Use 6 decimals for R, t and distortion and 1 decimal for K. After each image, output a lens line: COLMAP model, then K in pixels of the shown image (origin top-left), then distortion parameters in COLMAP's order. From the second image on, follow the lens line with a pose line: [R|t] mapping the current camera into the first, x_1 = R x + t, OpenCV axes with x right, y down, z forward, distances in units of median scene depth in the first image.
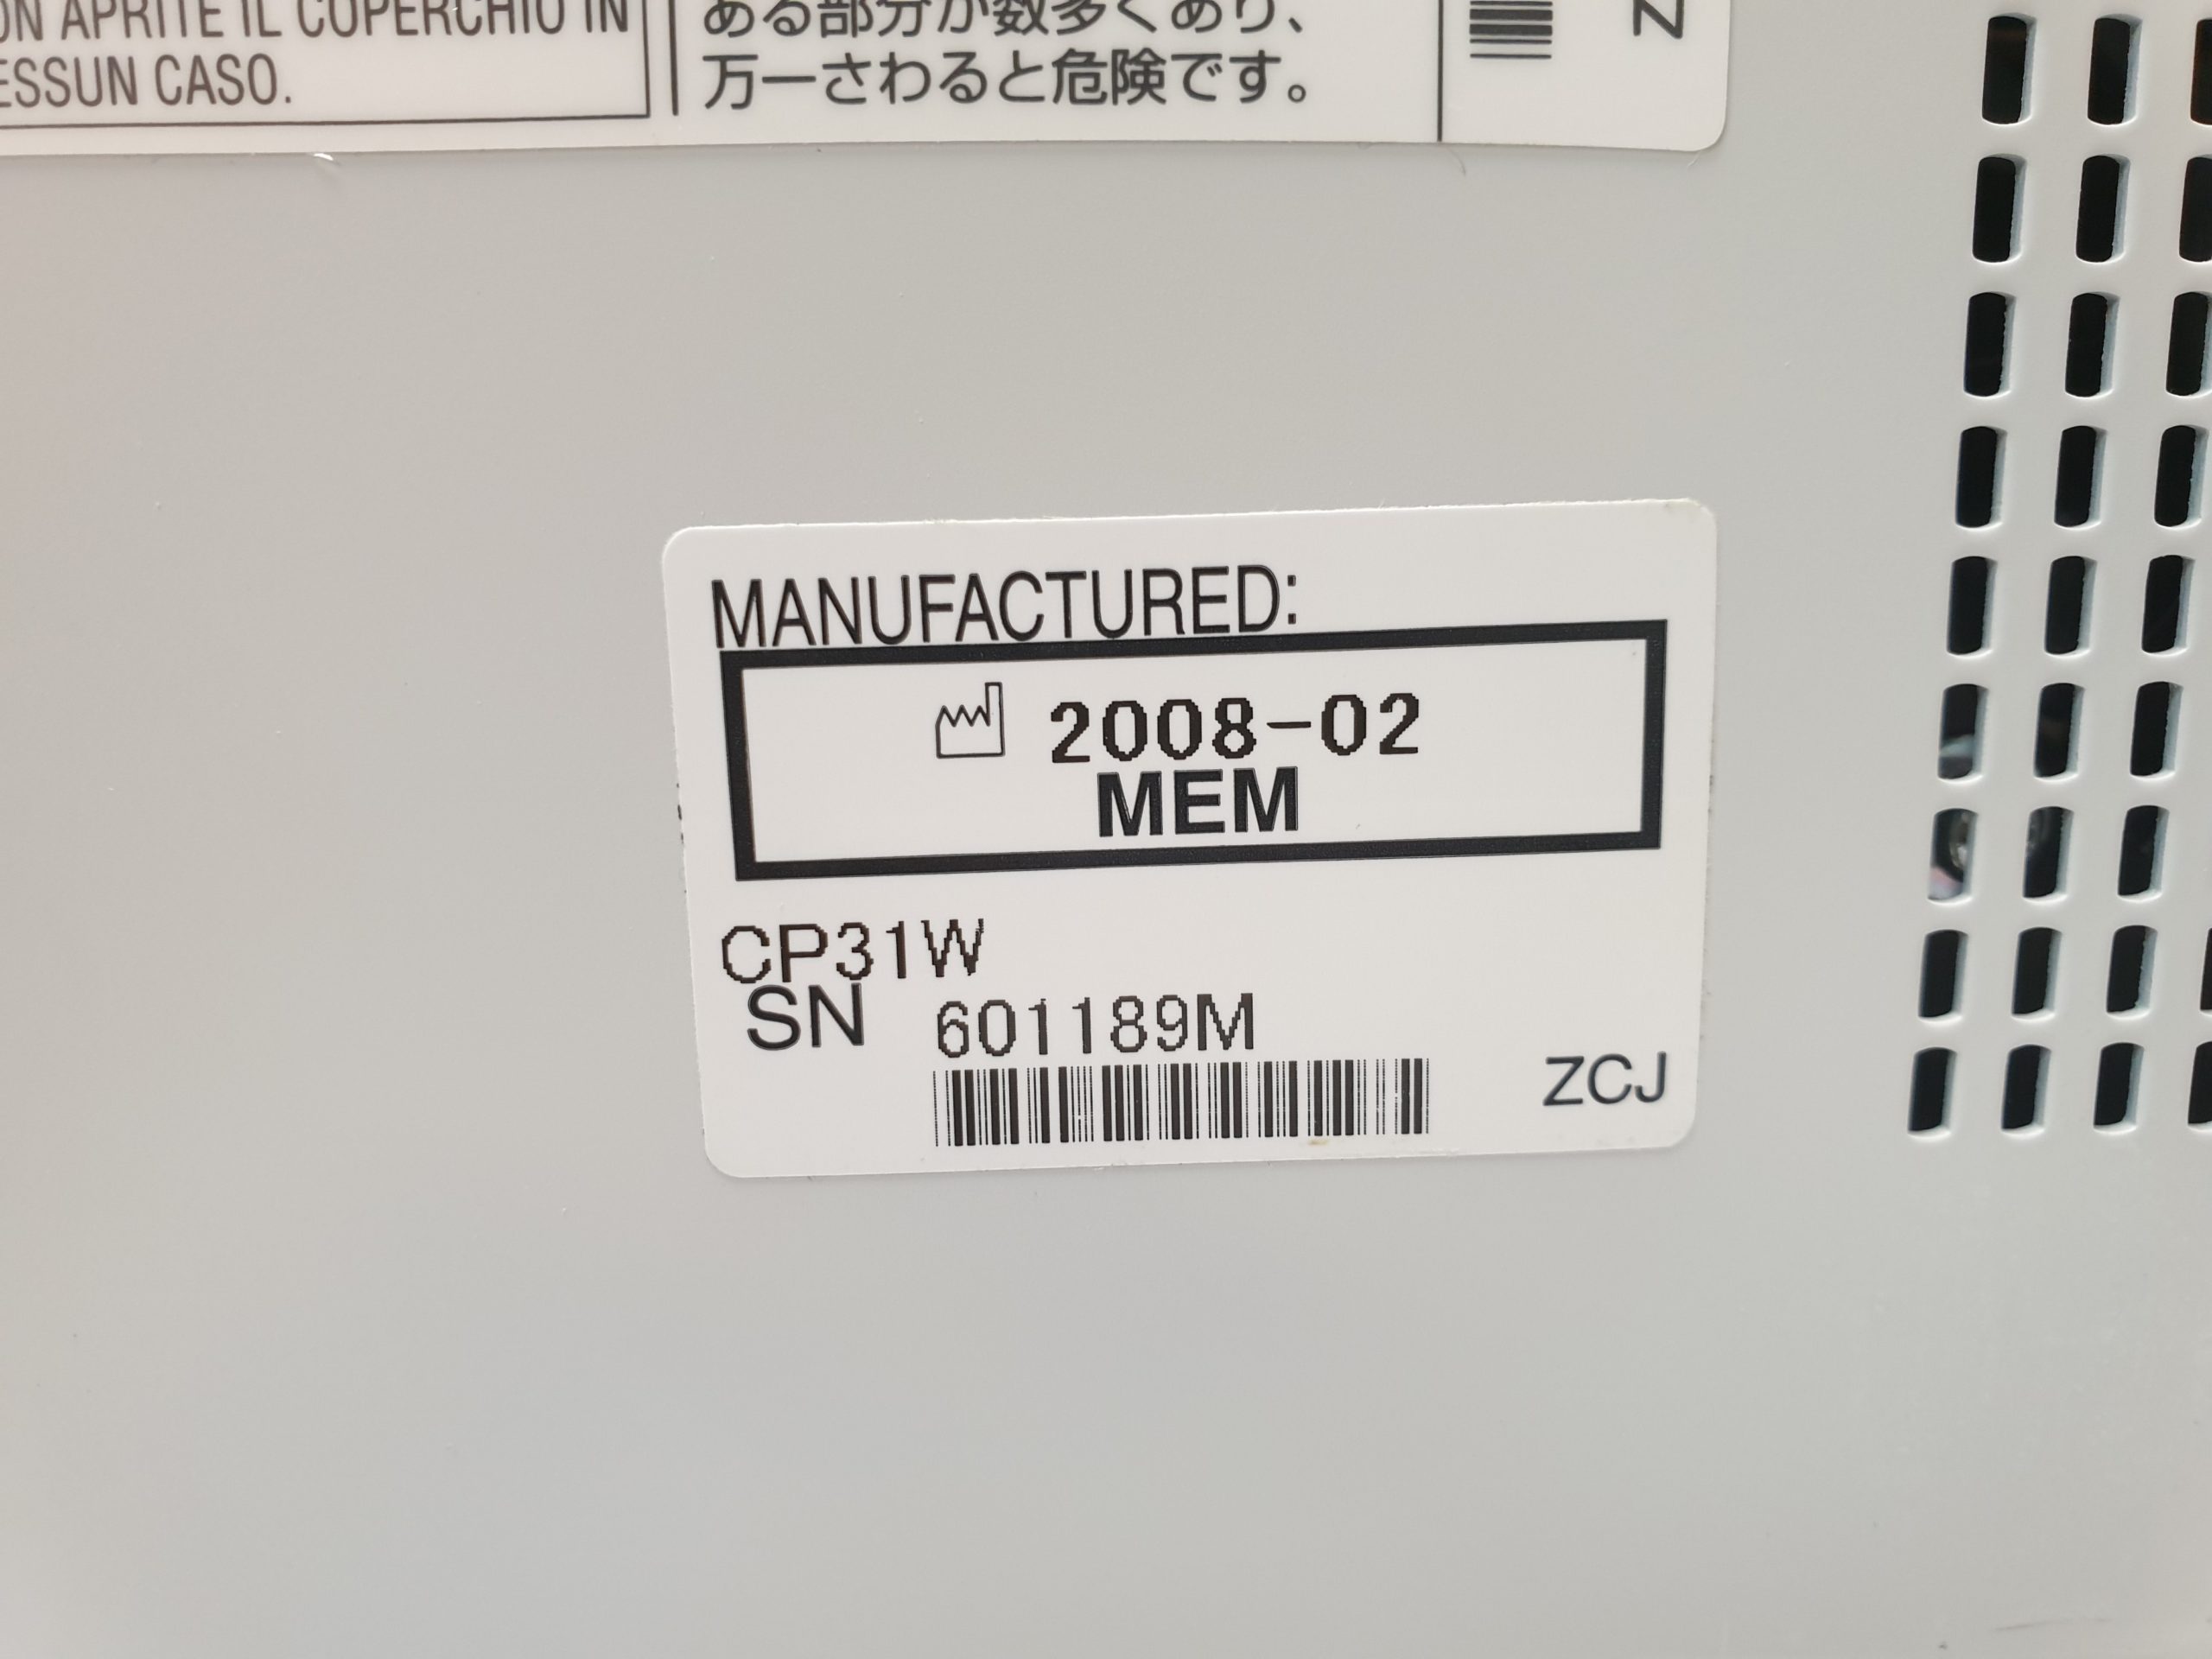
lens RADIAL K [[1768.4, 0, 1096.5], [0, 1768.4, 832.4], [0, 0, 1]] dist [0.111759, -0.470329]
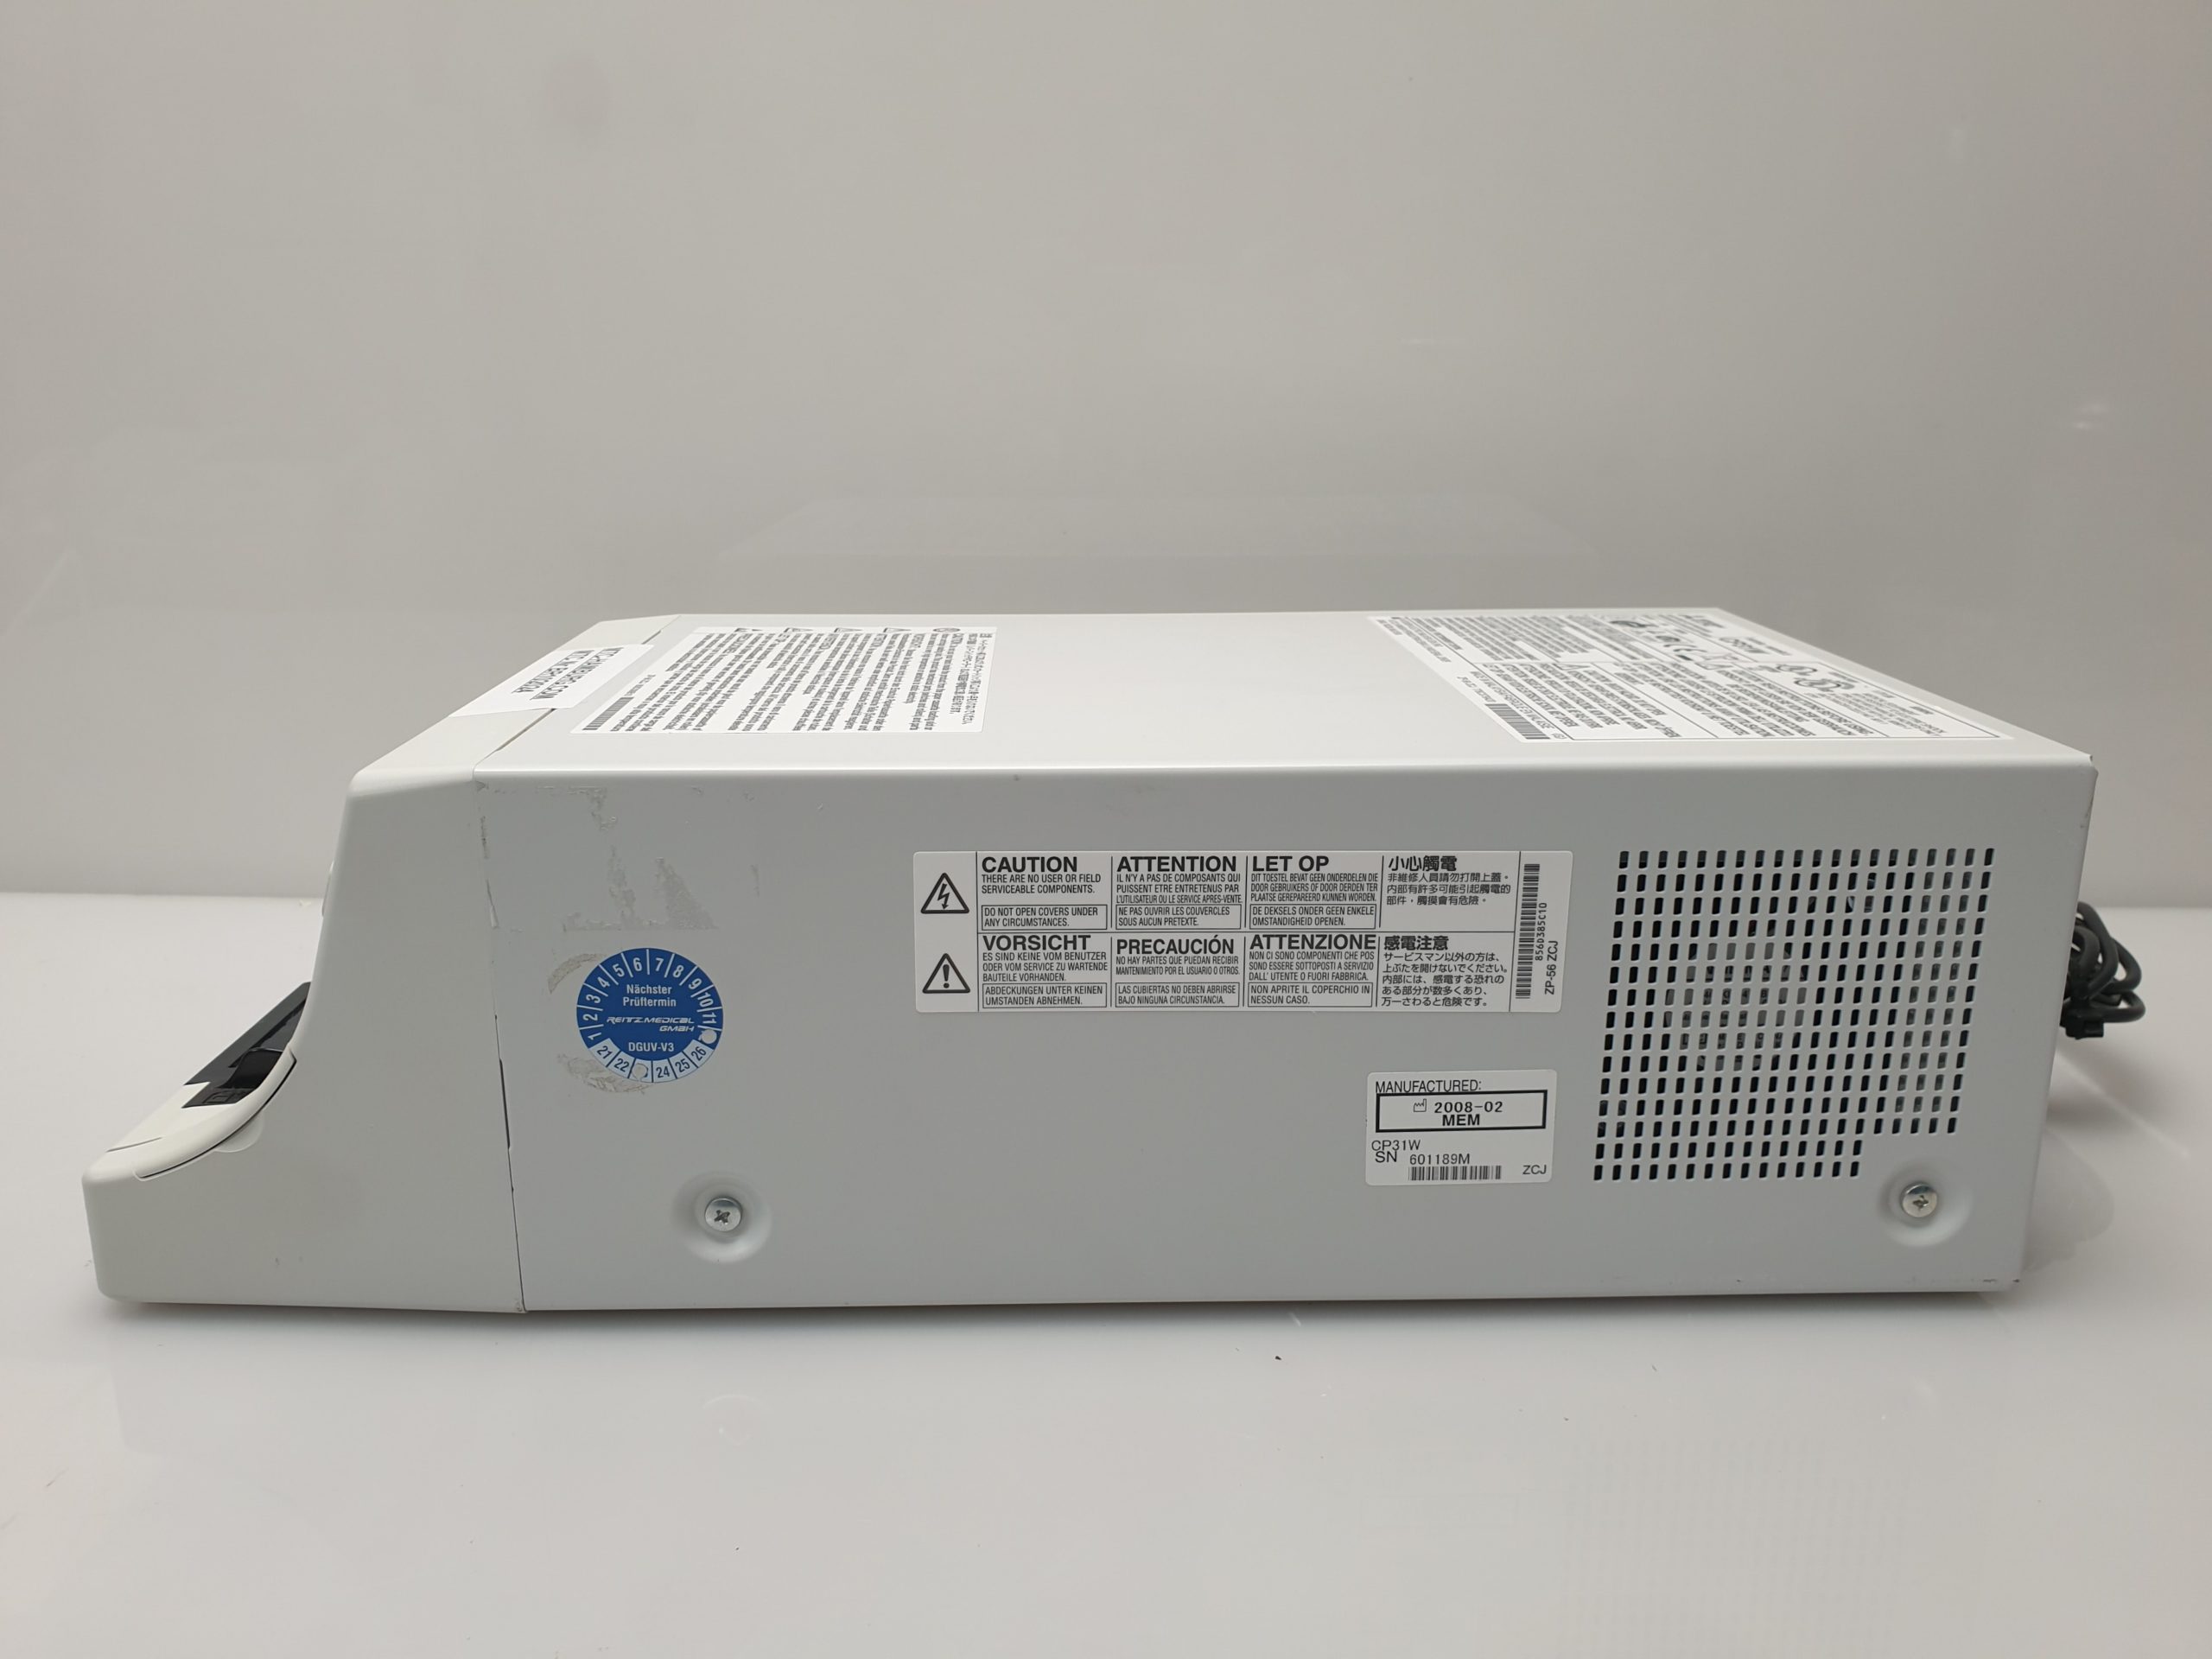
lens RADIAL K [[1768.4, 0, 1096.5], [0, 1768.4, 832.4], [0, 0, 1]] dist [0.111759, -0.470329]
pose [[0.999899, 0.014073, -0.002134, -1.067146], [-0.013887, 0.997400, 0.070713, -1.273567], [0.003123, -0.070676, 0.997494, -4.407224]]
